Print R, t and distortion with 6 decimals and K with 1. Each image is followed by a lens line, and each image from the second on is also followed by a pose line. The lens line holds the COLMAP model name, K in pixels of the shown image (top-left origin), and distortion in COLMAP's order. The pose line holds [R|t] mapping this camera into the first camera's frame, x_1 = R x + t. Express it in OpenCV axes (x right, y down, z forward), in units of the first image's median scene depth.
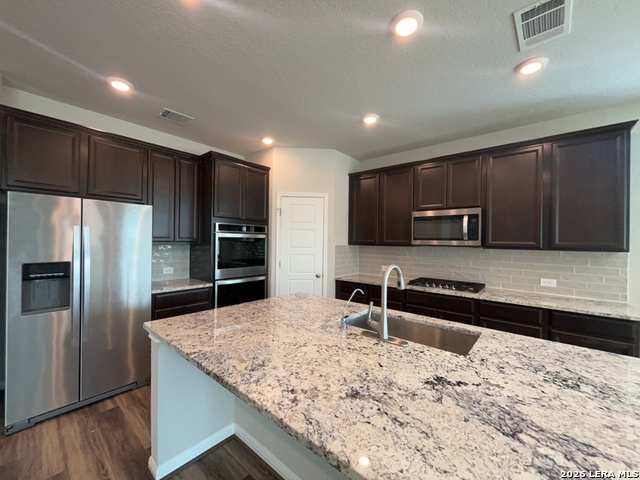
lens RADIAL K [[259.5, 0, 320.9], [0, 259.5, 240.6], [0, 0, 1]] dist [-0.000890, 0.000054]
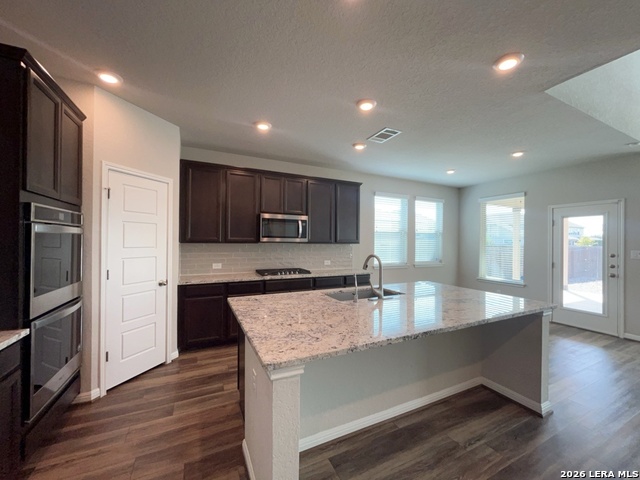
lens RADIAL K [[259.5, 0, 322.6], [0, 259.5, 241.3], [0, 0, 1]] dist [-0.000890, 0.000054]
pose [[0.398517, -0.013546, 0.917061, -0.636952], [-0.008087, 0.999800, 0.018282, -0.009935], [-0.917125, -0.014702, 0.398327, 0.303194]]
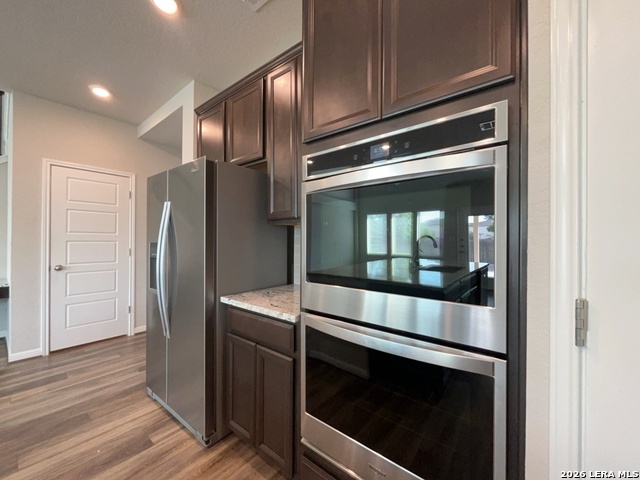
lens RADIAL K [[259.5, 0, 319.1], [0, 259.5, 240.2], [0, 0, 1]] dist [-0.000890, 0.000054]
pose [[0.025508, -0.016647, -0.999536, -0.028546], [0.003814, 0.999856, -0.016555, 0.058090], [0.999667, -0.003390, 0.025568, 1.009448]]
